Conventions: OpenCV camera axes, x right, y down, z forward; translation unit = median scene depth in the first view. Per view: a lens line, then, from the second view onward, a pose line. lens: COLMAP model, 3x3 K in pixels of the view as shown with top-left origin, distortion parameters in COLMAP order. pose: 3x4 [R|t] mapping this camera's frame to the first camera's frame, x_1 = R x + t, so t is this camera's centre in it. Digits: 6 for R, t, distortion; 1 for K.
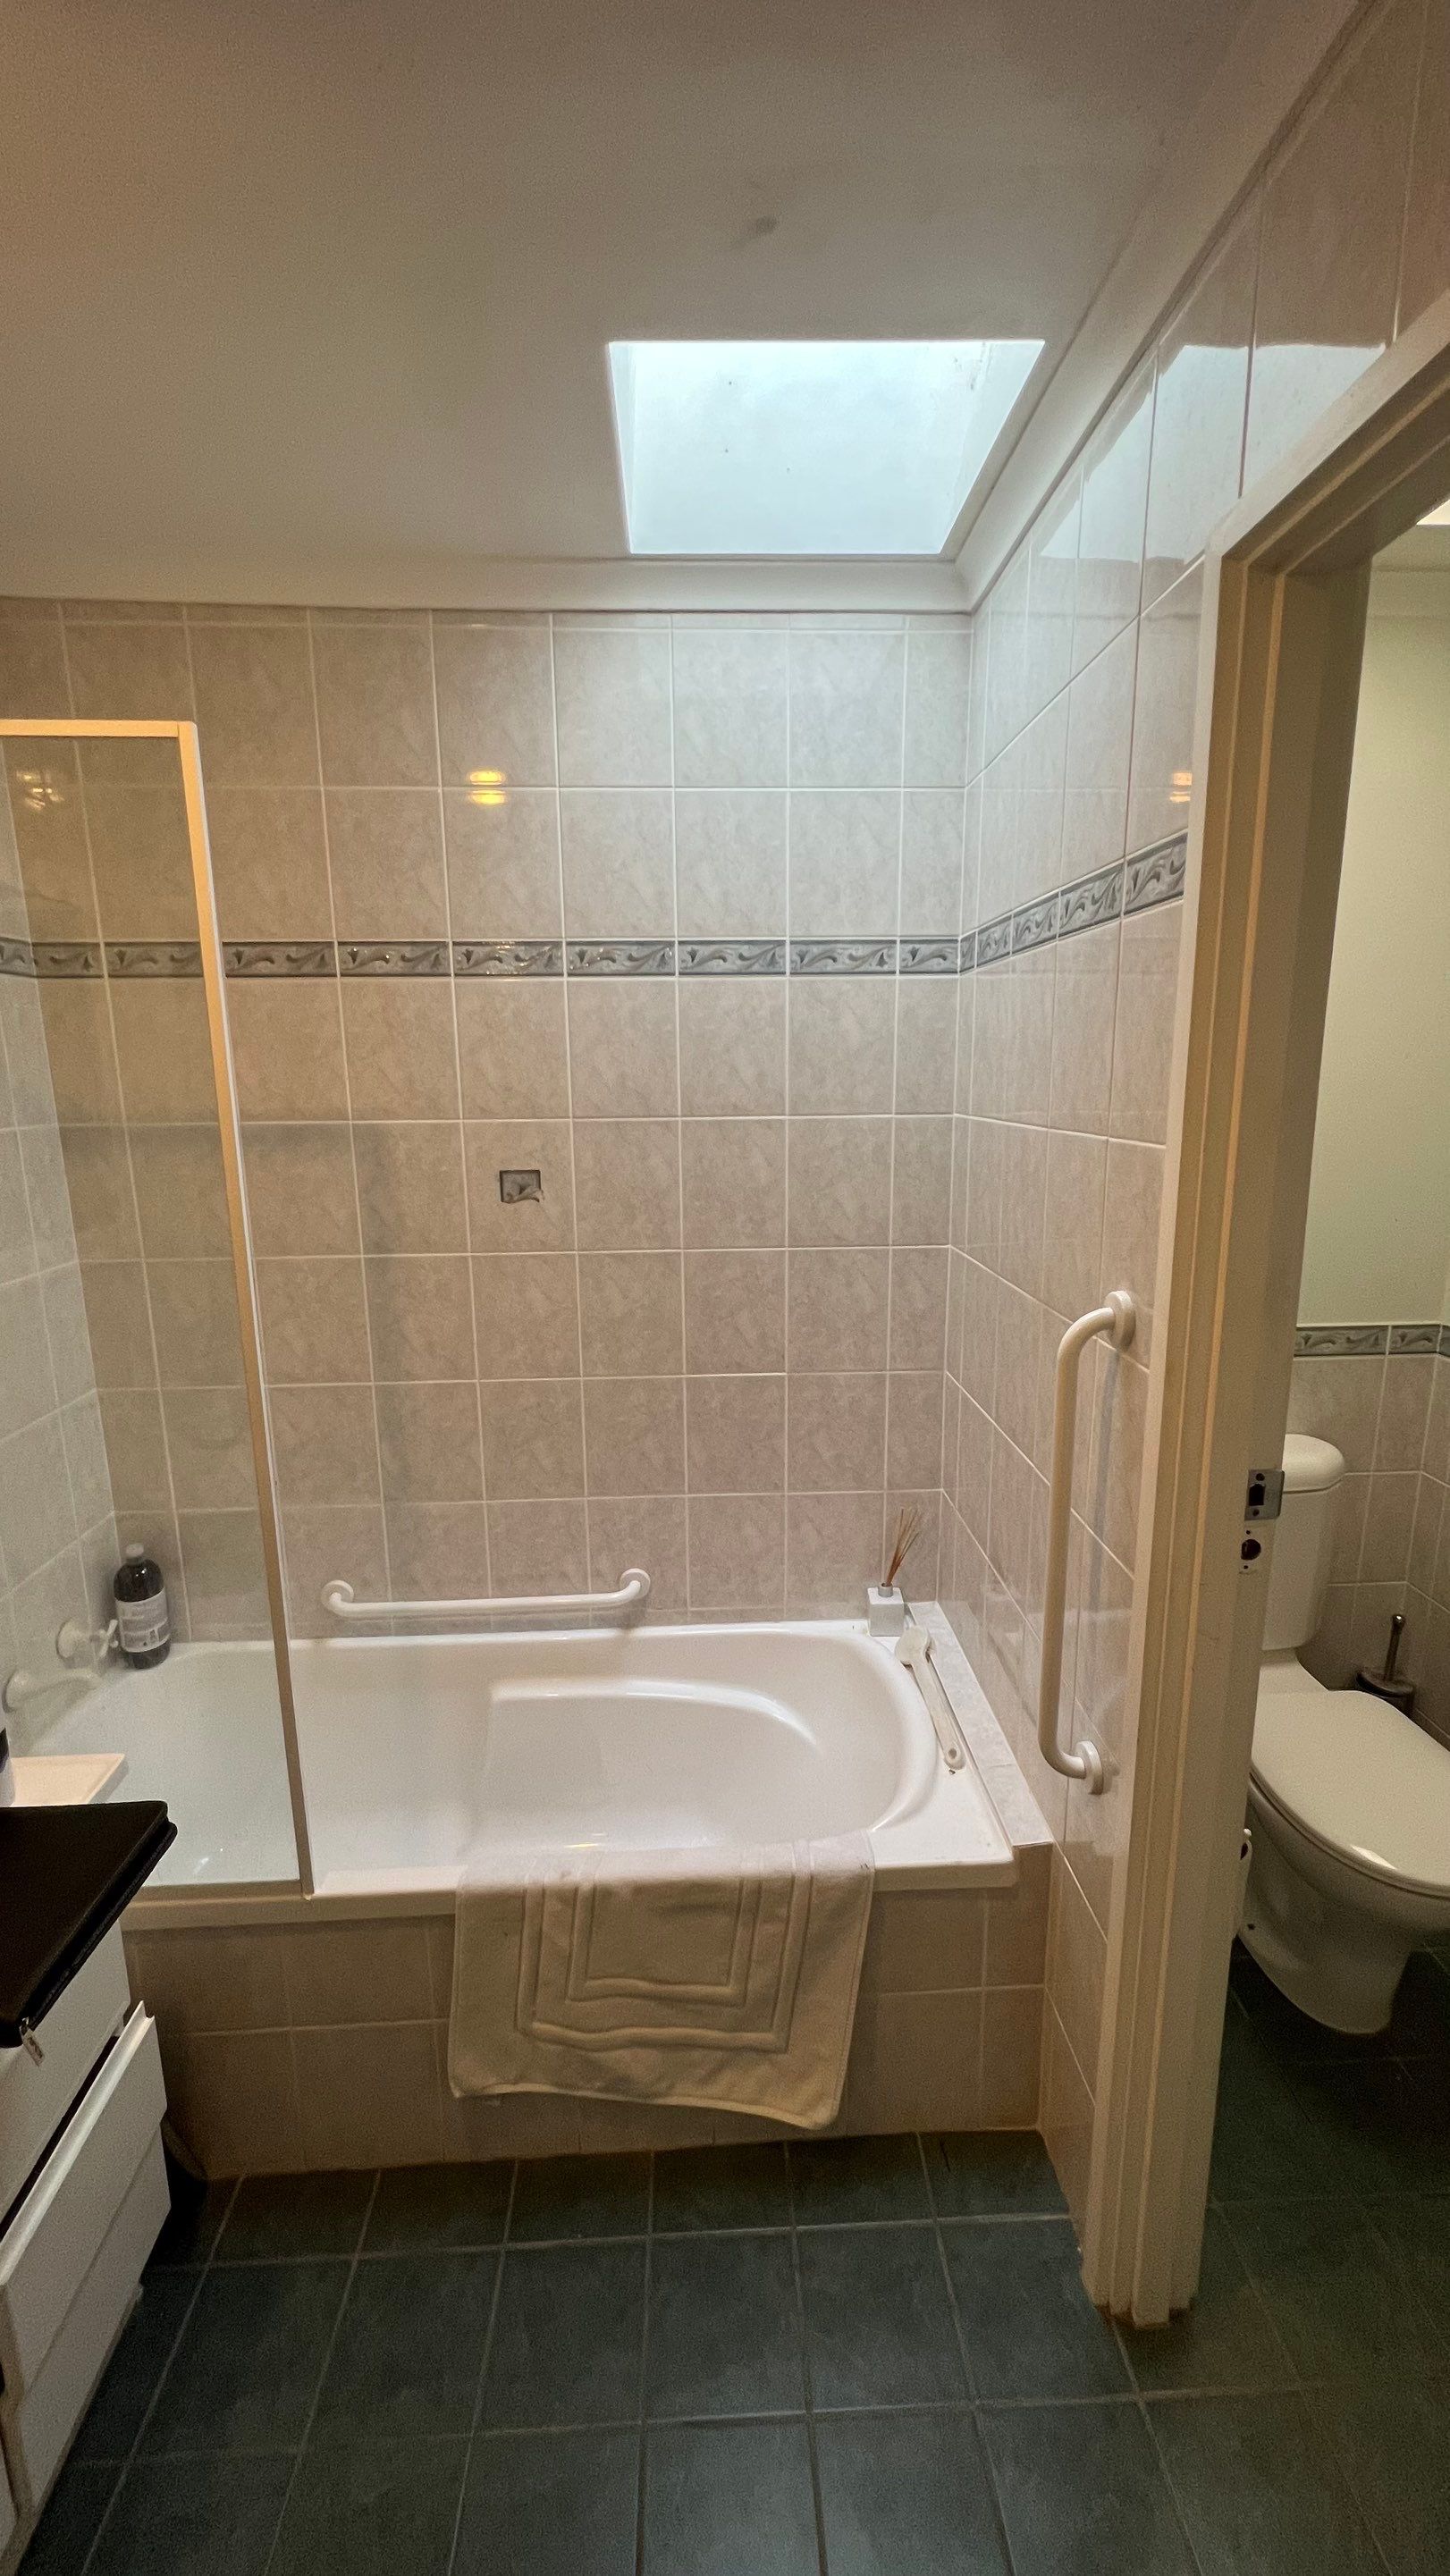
lens RADIAL K [[1017.2, 0, 719.6], [0, 1017.2, 1266.0], [0, 0, 1]] dist [-0.001534, 0.001547]
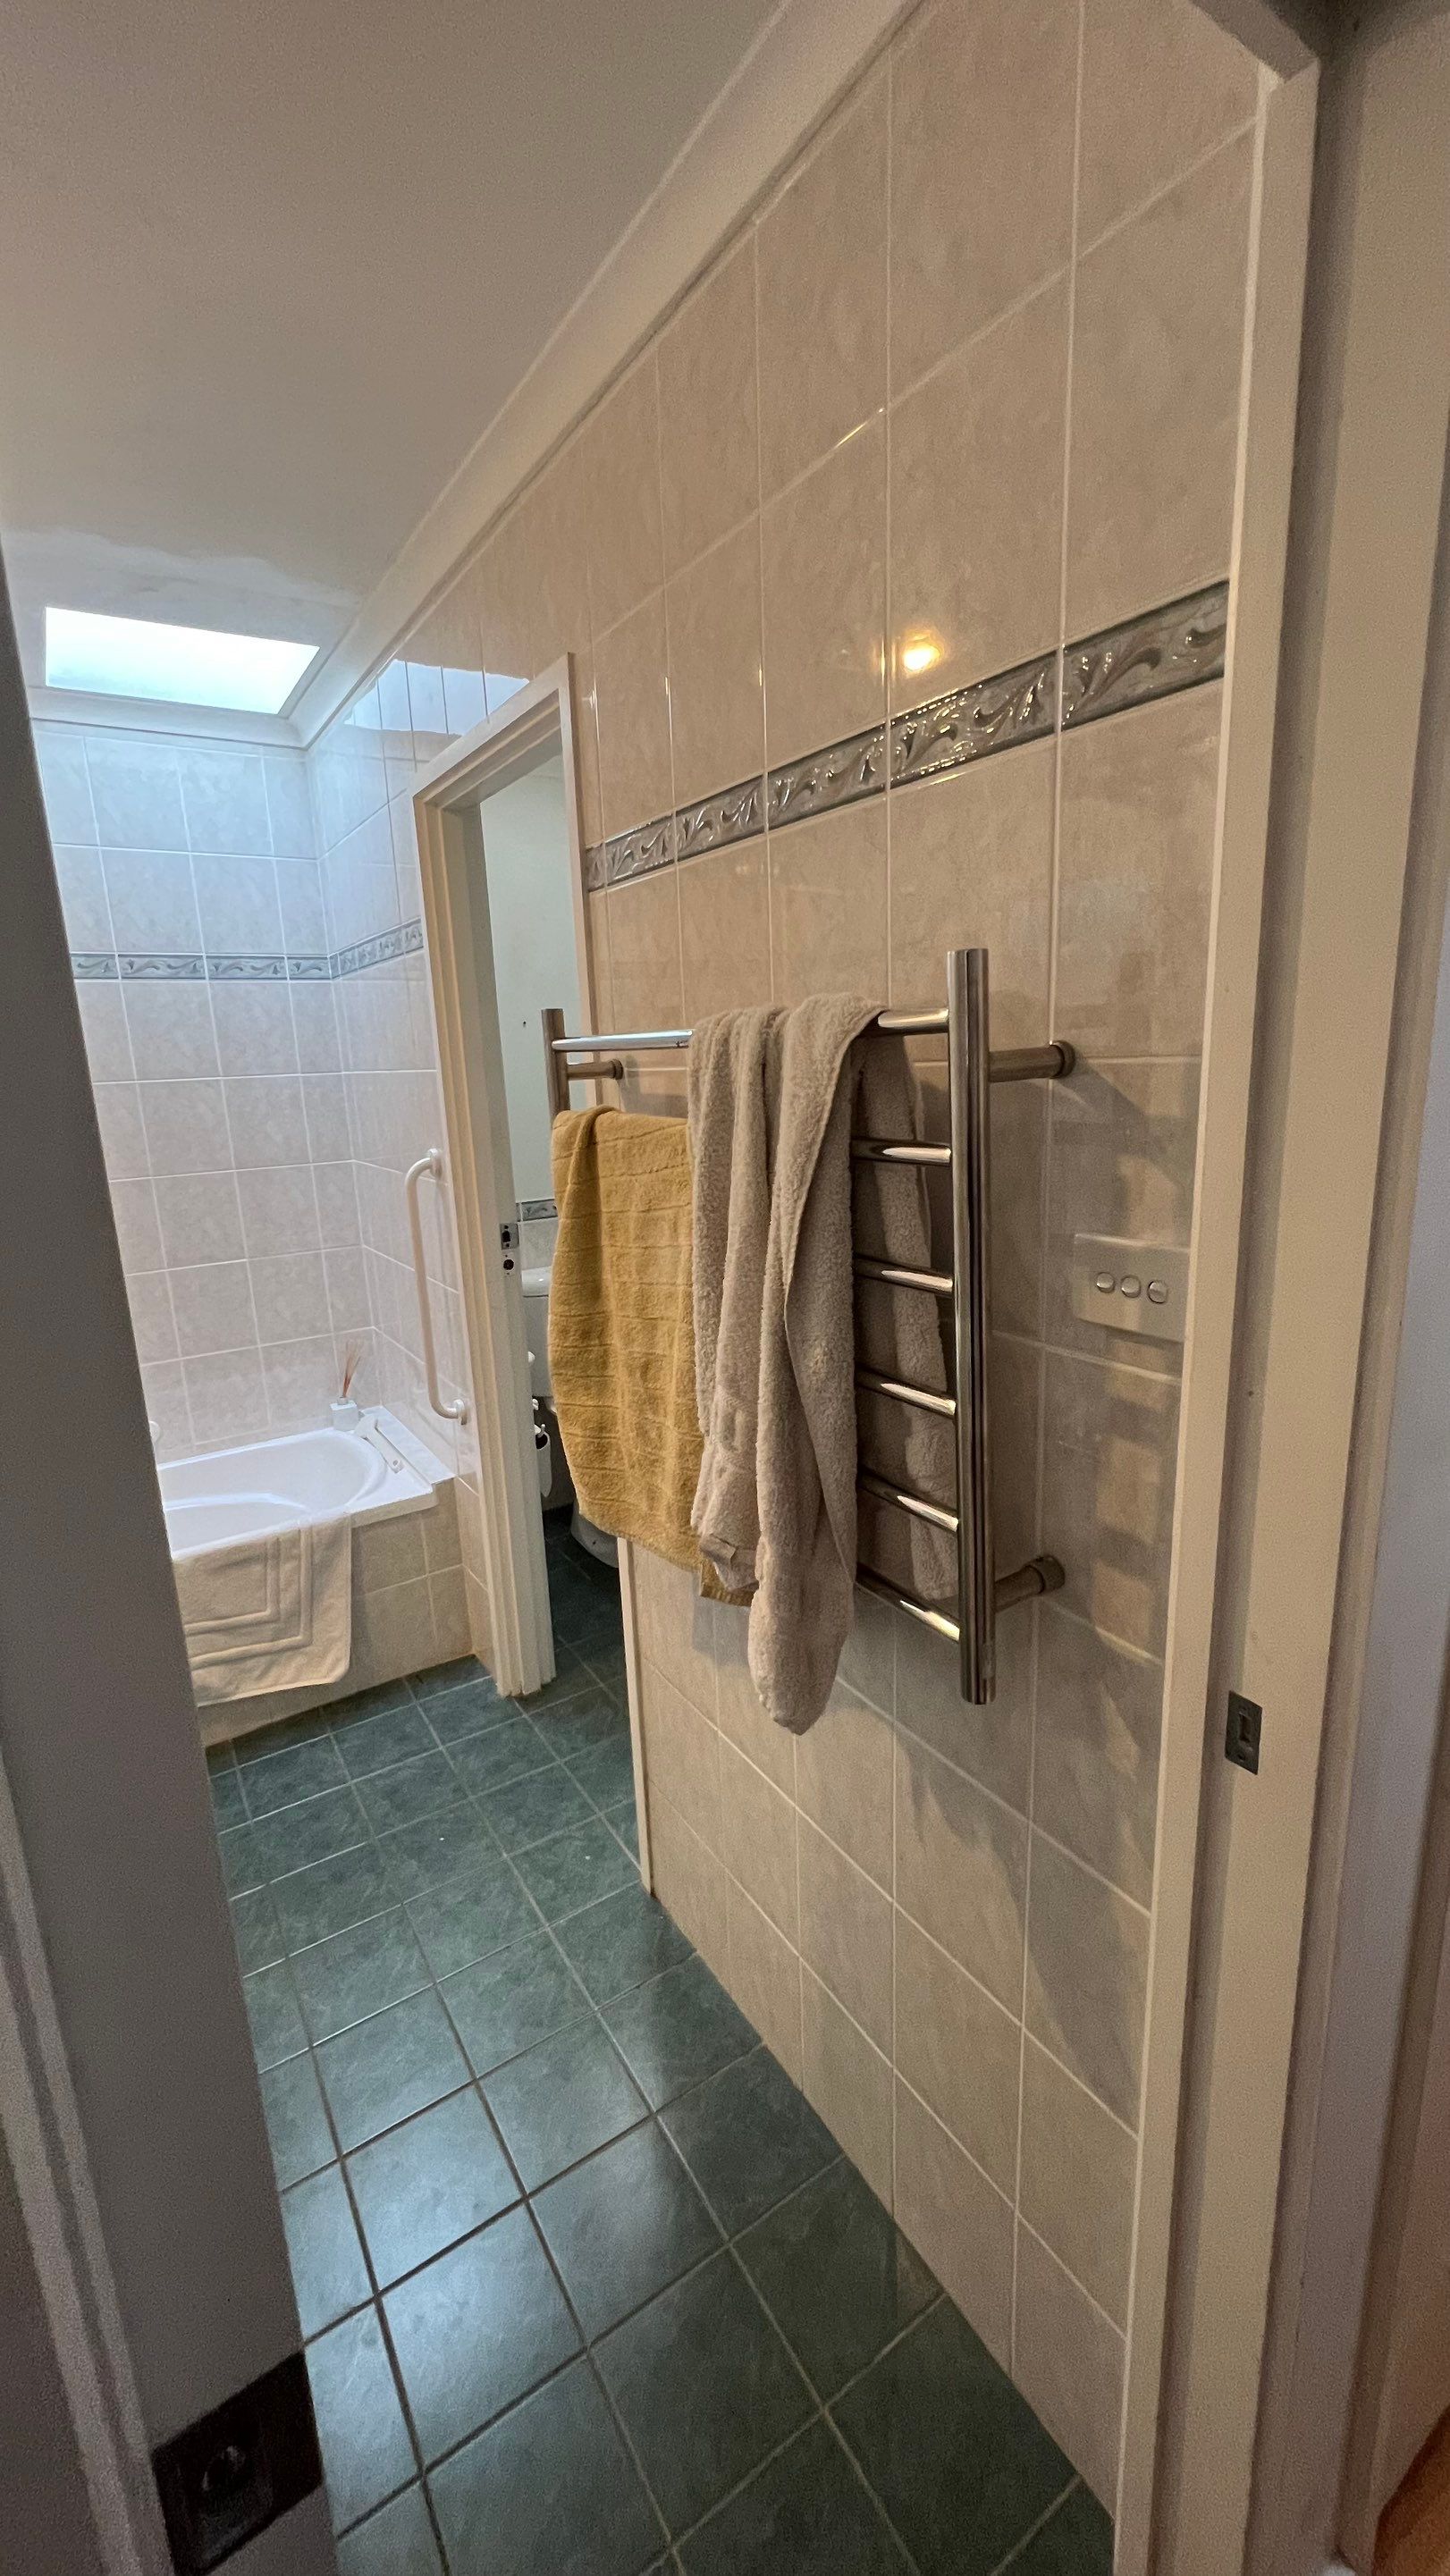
lens RADIAL K [[1017.2, 0, 729.7], [0, 1017.2, 1275.5], [0, 0, 1]] dist [-0.001534, 0.001547]
pose [[0.852876, -0.133007, 0.504887, -0.085111], [0.127485, 0.990789, 0.045660, 0.158673], [-0.506310, 0.025423, 0.861977, -0.606627]]
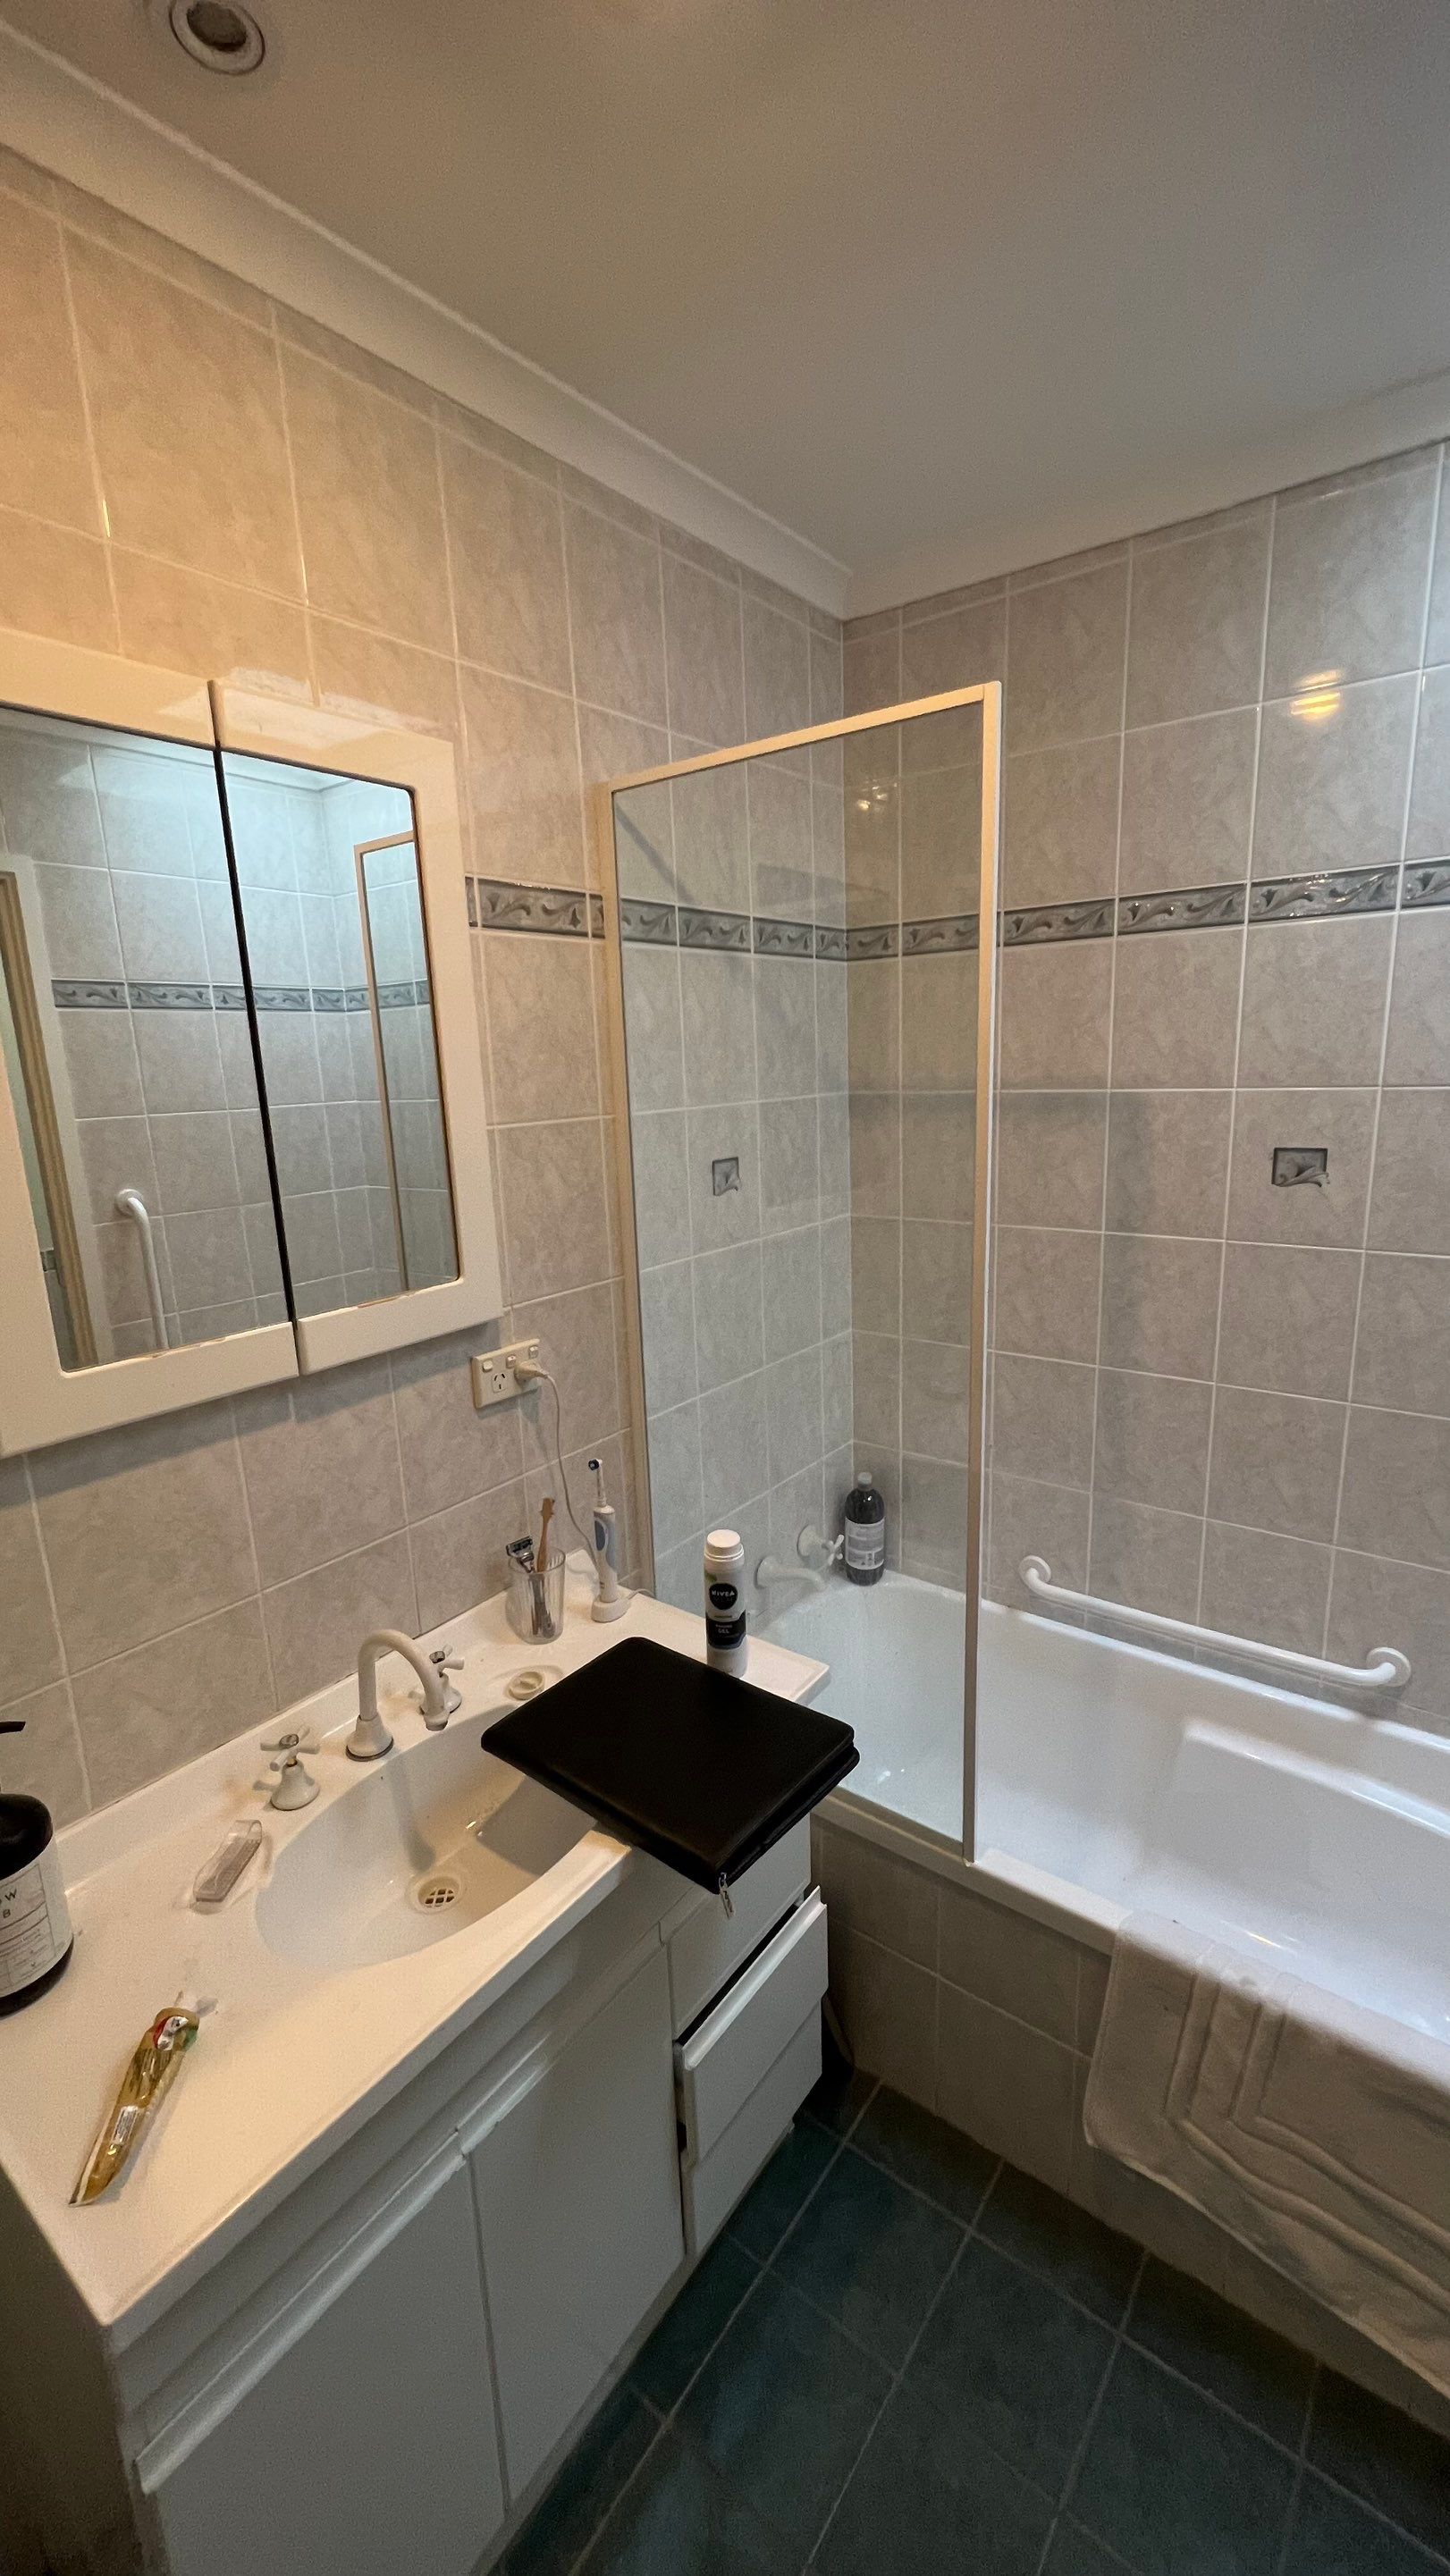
lens RADIAL K [[1017.2, 0, 724.9], [0, 1017.2, 1291.1], [0, 0, 1]] dist [-0.001534, 0.001547]
pose [[0.764173, 0.127266, -0.632331, -0.017620], [-0.093018, 0.991838, 0.087209, -0.007475], [0.638269, -0.007824, 0.769774, 0.056159]]
